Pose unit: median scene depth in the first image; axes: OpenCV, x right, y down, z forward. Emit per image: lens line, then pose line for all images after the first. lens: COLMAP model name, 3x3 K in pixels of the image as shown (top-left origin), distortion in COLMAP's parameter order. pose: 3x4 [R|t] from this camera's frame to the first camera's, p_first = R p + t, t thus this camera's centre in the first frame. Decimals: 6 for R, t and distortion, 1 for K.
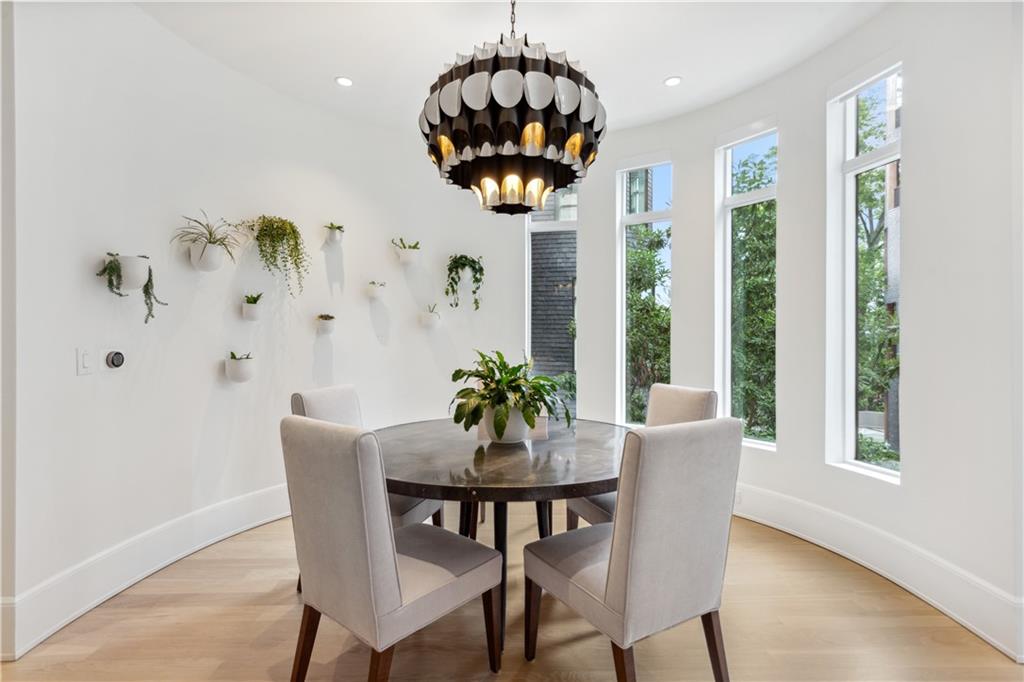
lens RADIAL K [[491.8, 0, 509.5], [0, 491.8, 338.6], [0, 0, 1]] dist [0.000241, -0.000058]
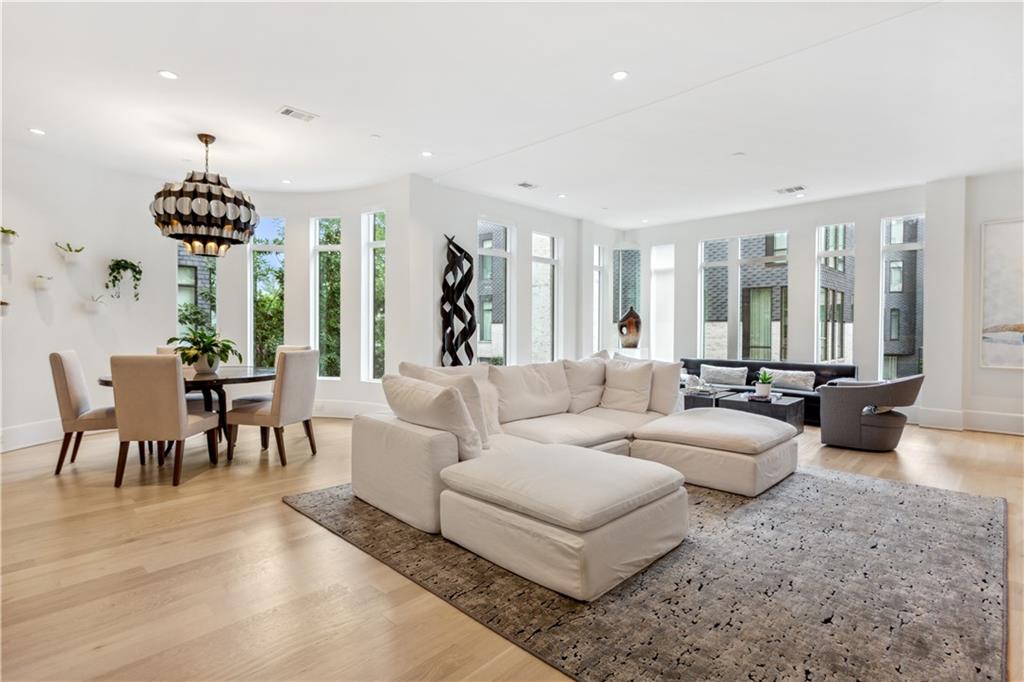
lens RADIAL K [[491.8, 0, 509.5], [0, 491.8, 338.6], [0, 0, 1]] dist [0.000241, -0.000058]
pose [[0.709803, -0.012239, 0.704294, -0.364197], [-0.005666, 0.999717, 0.023084, 0.011339], [-0.704377, -0.020376, 0.709533, -0.870600]]
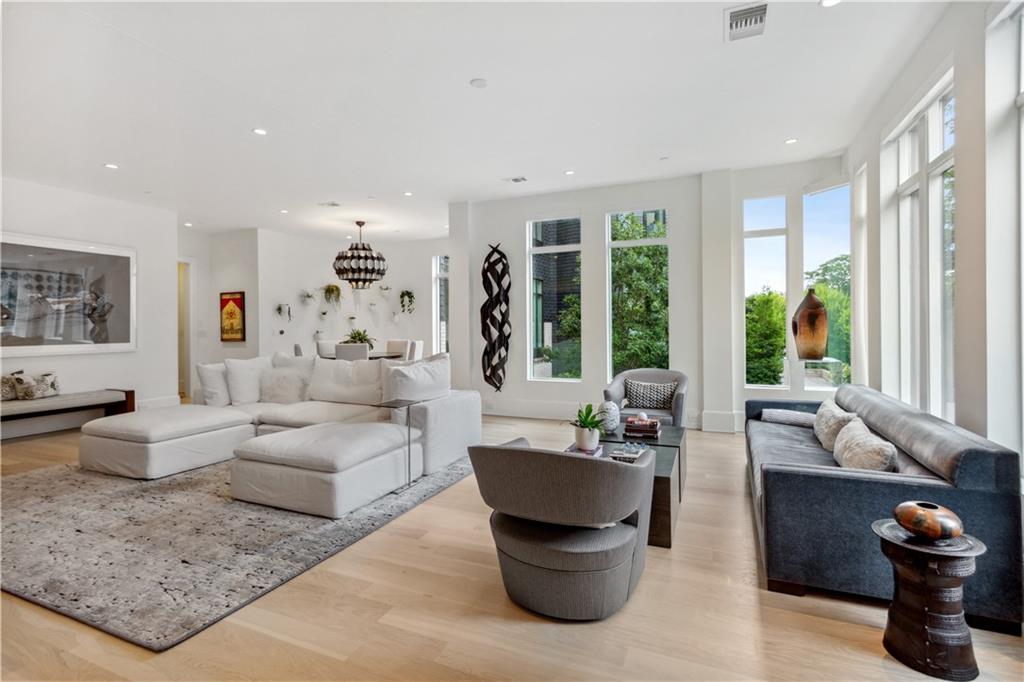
lens RADIAL K [[489.2, 0, 511.6], [0, 489.2, 326.6], [0, 0, 1]] dist [0.008436, -0.000222]
pose [[0.913103, -0.007897, -0.407652, 1.672766], [0.012233, 0.999893, 0.008031, -0.006992], [0.407545, -0.012320, 0.913102, -1.219845]]
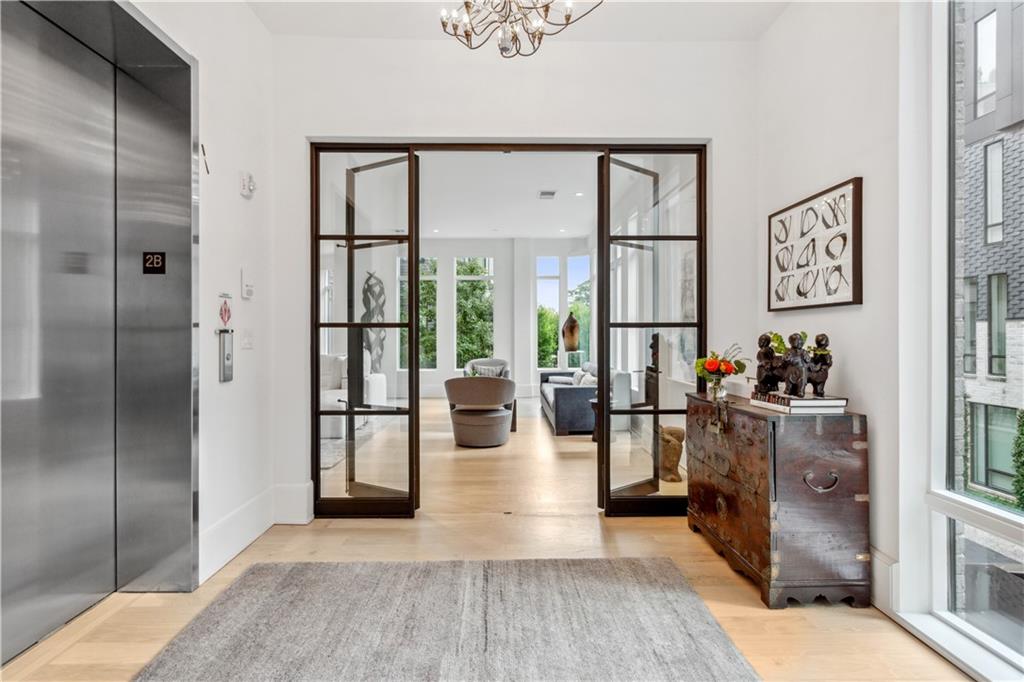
lens RADIAL K [[491.8, 0, 509.5], [0, 491.8, 338.6], [0, 0, 1]] dist [0.000241, -0.000058]
pose [[0.999989, -0.003260, 0.003378, 1.549571], [0.003201, 0.999847, 0.017219, -0.001585], [-0.003434, -0.017208, 0.999846, -2.172053]]
